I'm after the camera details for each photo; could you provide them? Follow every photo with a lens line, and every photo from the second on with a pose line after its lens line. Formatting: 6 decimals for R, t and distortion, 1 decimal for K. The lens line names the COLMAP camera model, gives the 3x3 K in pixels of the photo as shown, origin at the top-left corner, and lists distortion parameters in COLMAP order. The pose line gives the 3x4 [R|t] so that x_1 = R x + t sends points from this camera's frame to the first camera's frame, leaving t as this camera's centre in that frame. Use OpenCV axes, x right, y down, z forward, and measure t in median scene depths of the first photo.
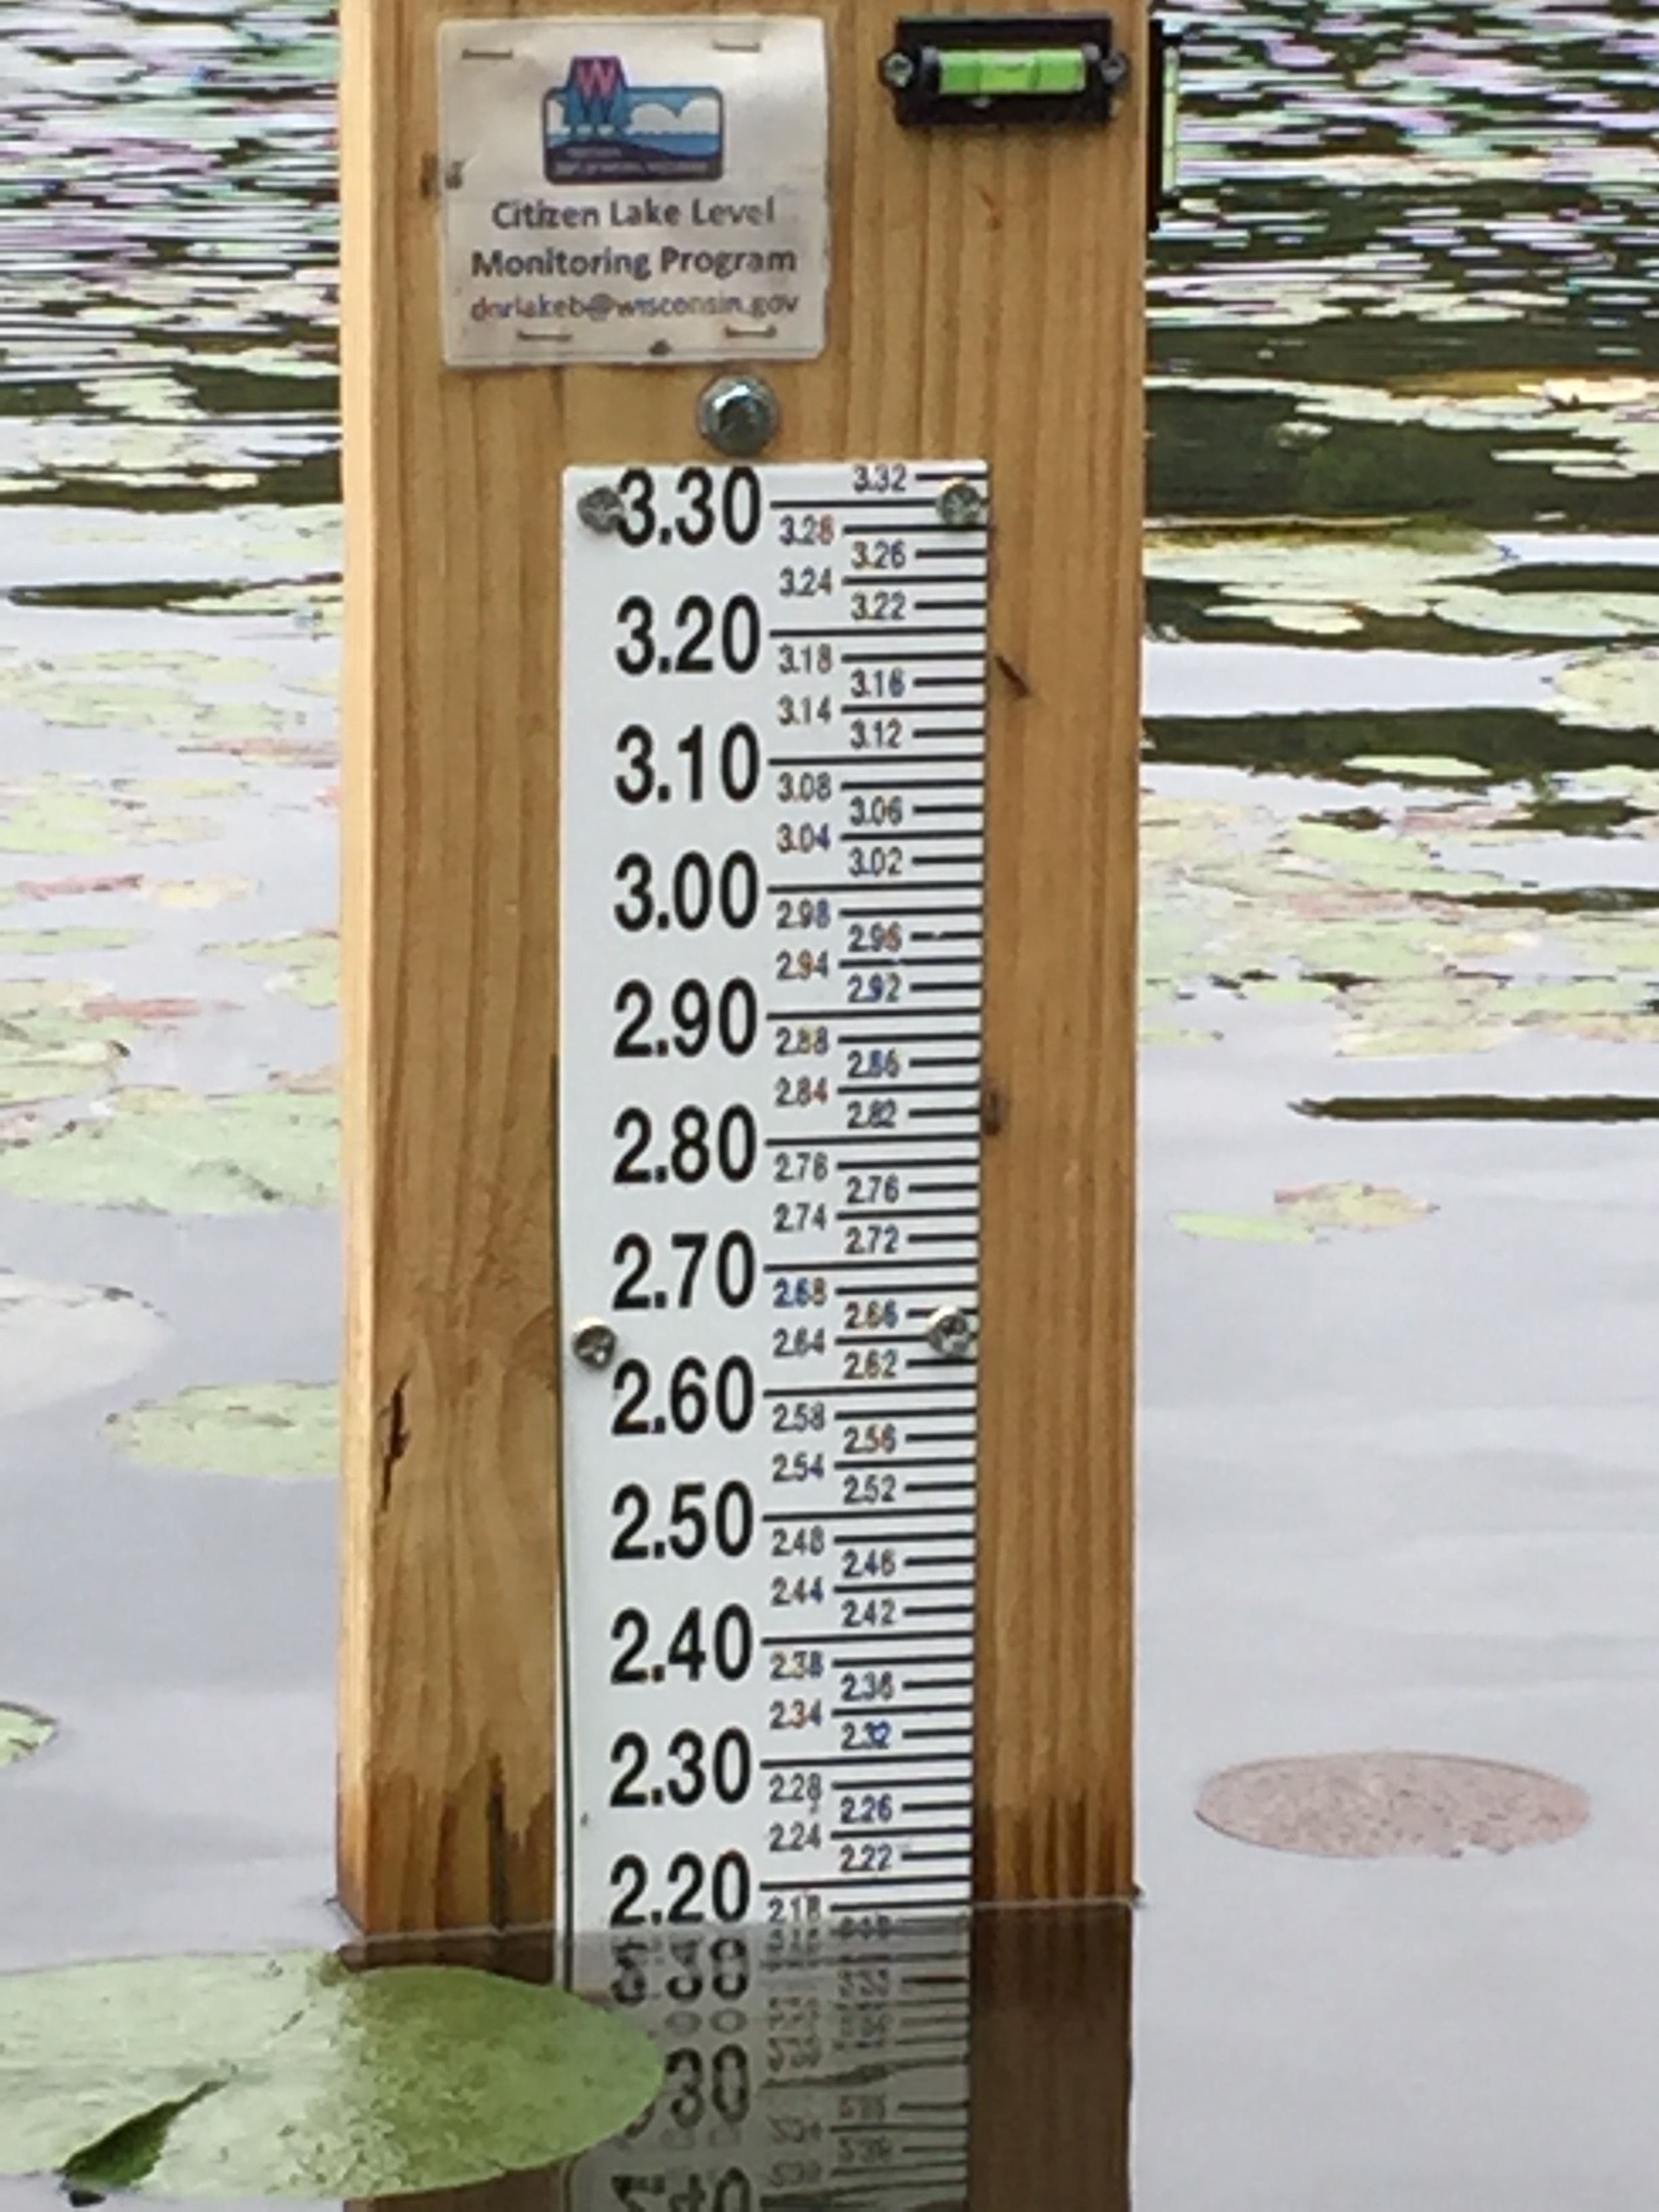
lens RADIAL K [[9790.8, 0, 786.5], [0, 9790.8, 1157.2], [0, 0, 1]] dist [0.059349, 0.000000]
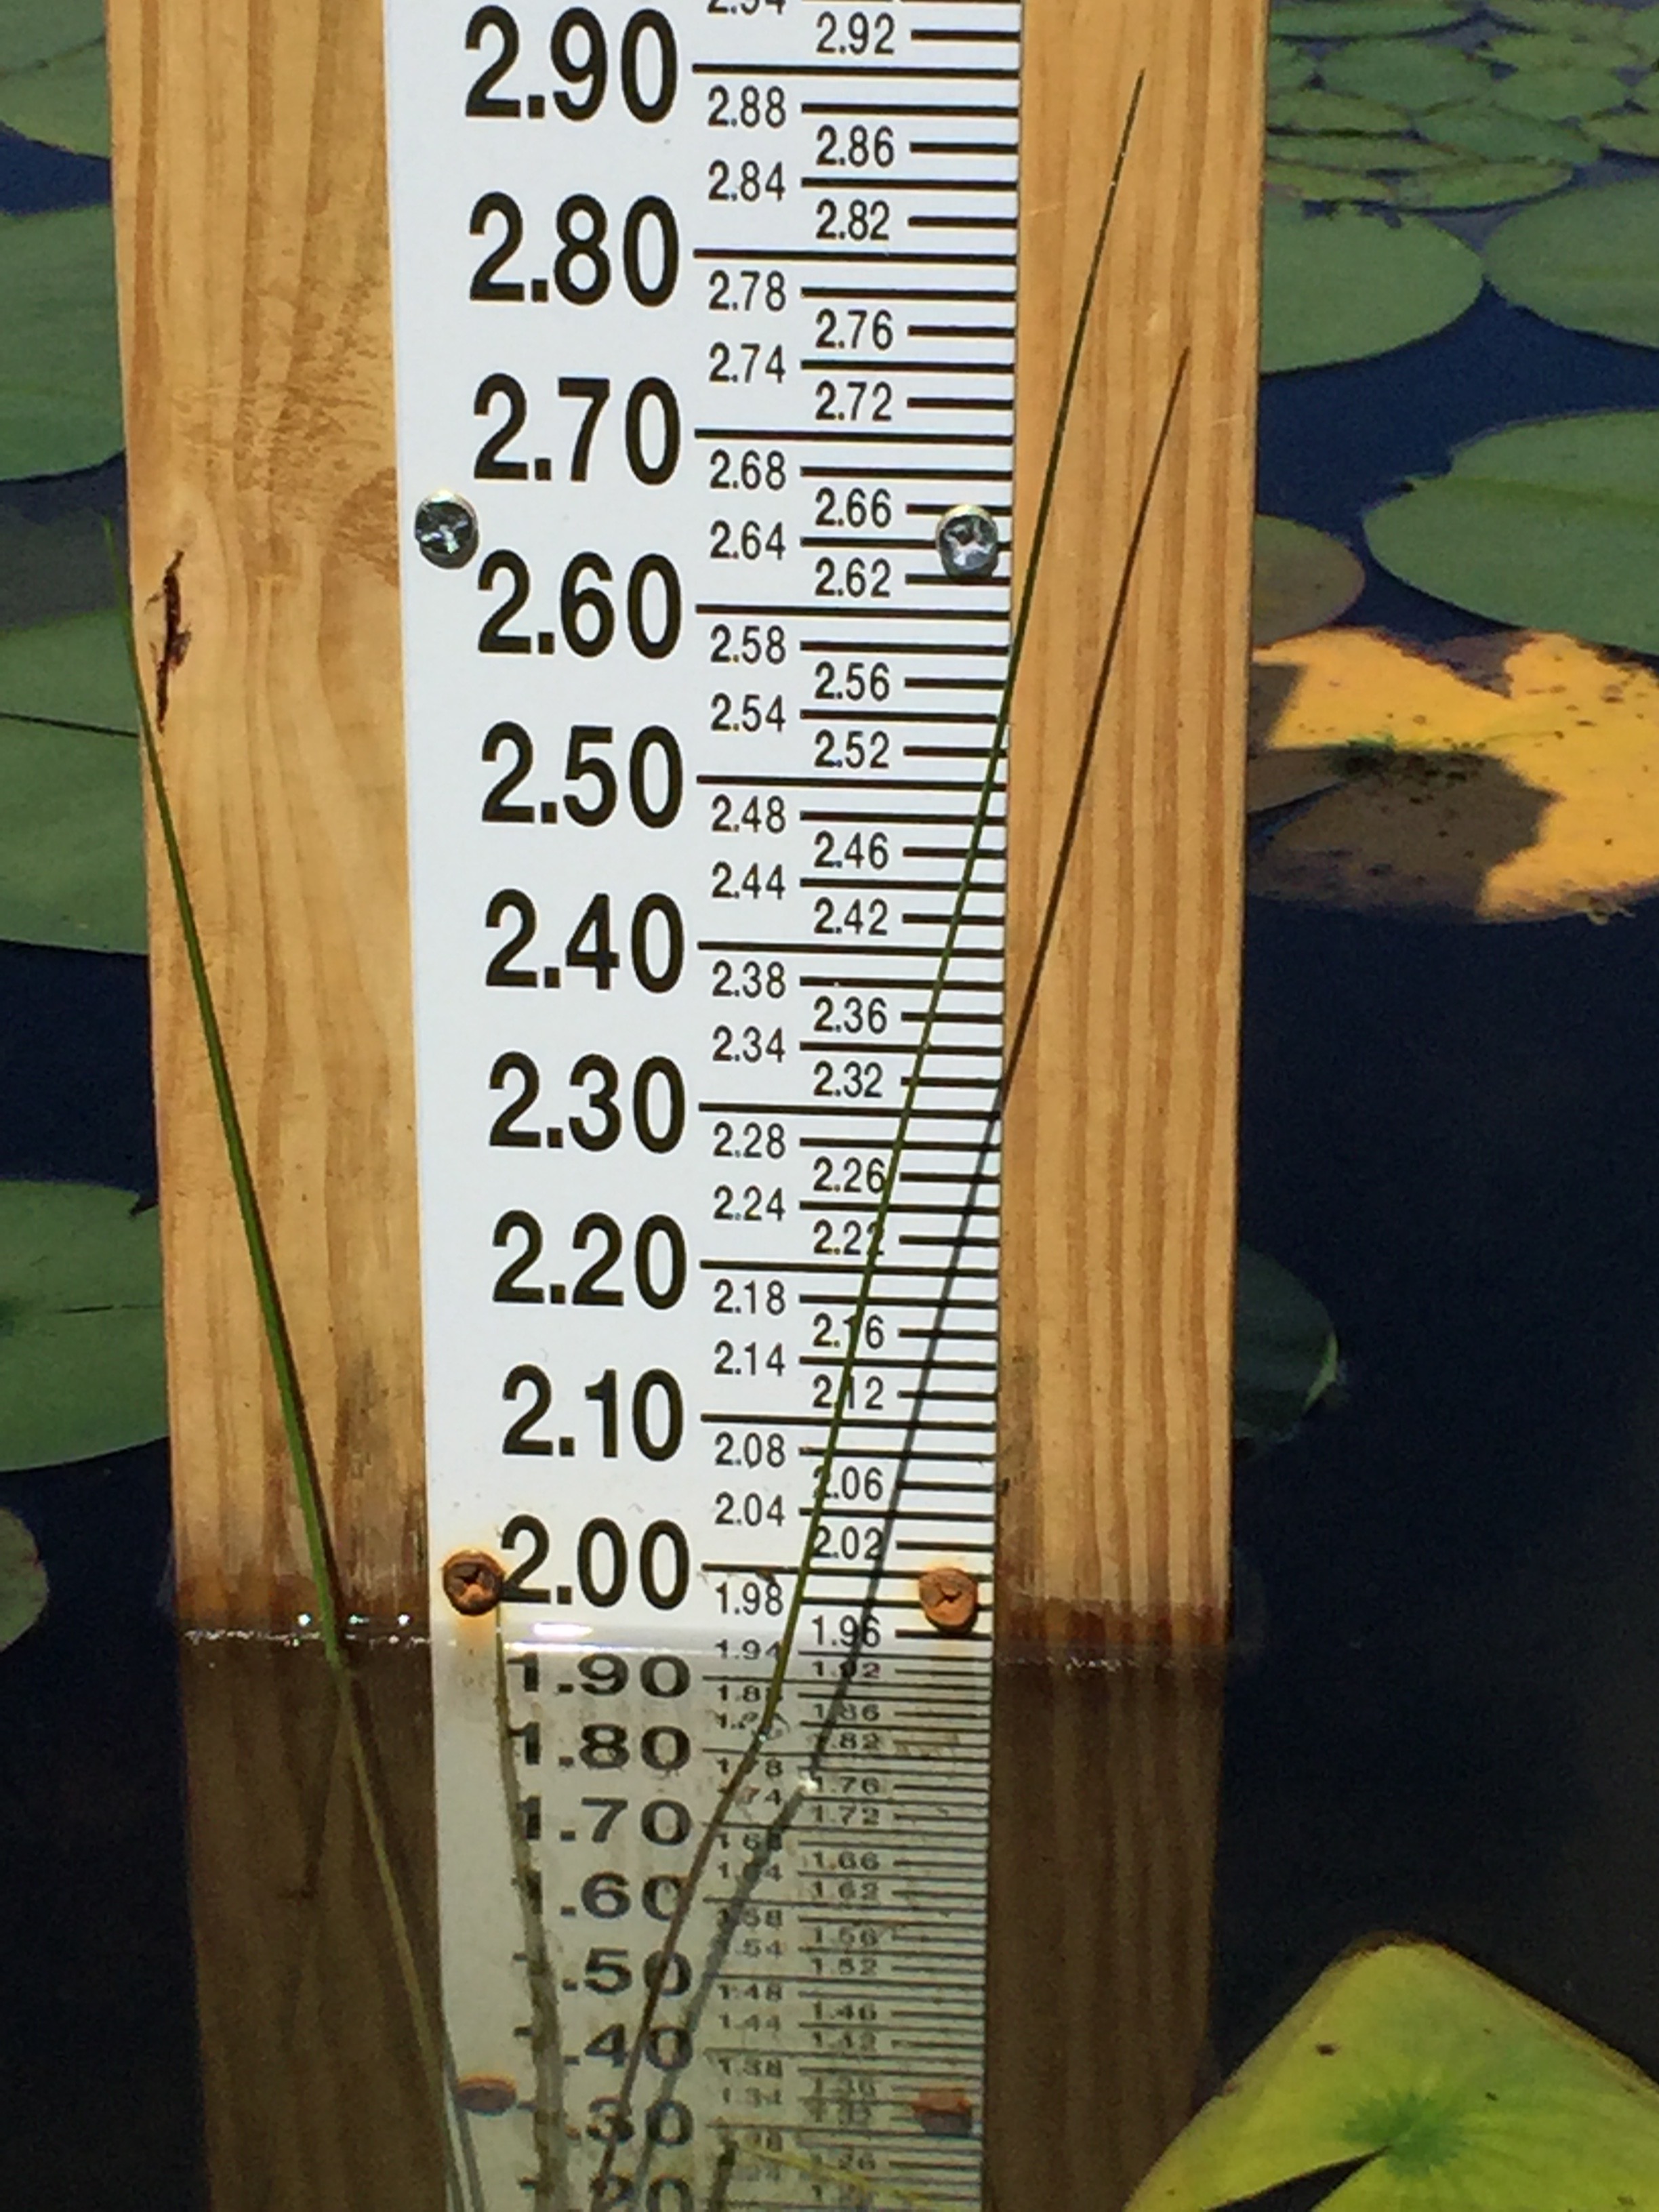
lens RADIAL K [[5578.8, 0, 838.3], [0, 5578.8, 1027.4], [0, 0, 1]] dist [-0.013033, 0.000000]
pose [[0.965637, 0.102522, -0.238821, 0.106003], [-0.046279, 0.972051, 0.230165, -0.038937], [0.255743, -0.211204, 0.943392, 0.626647]]
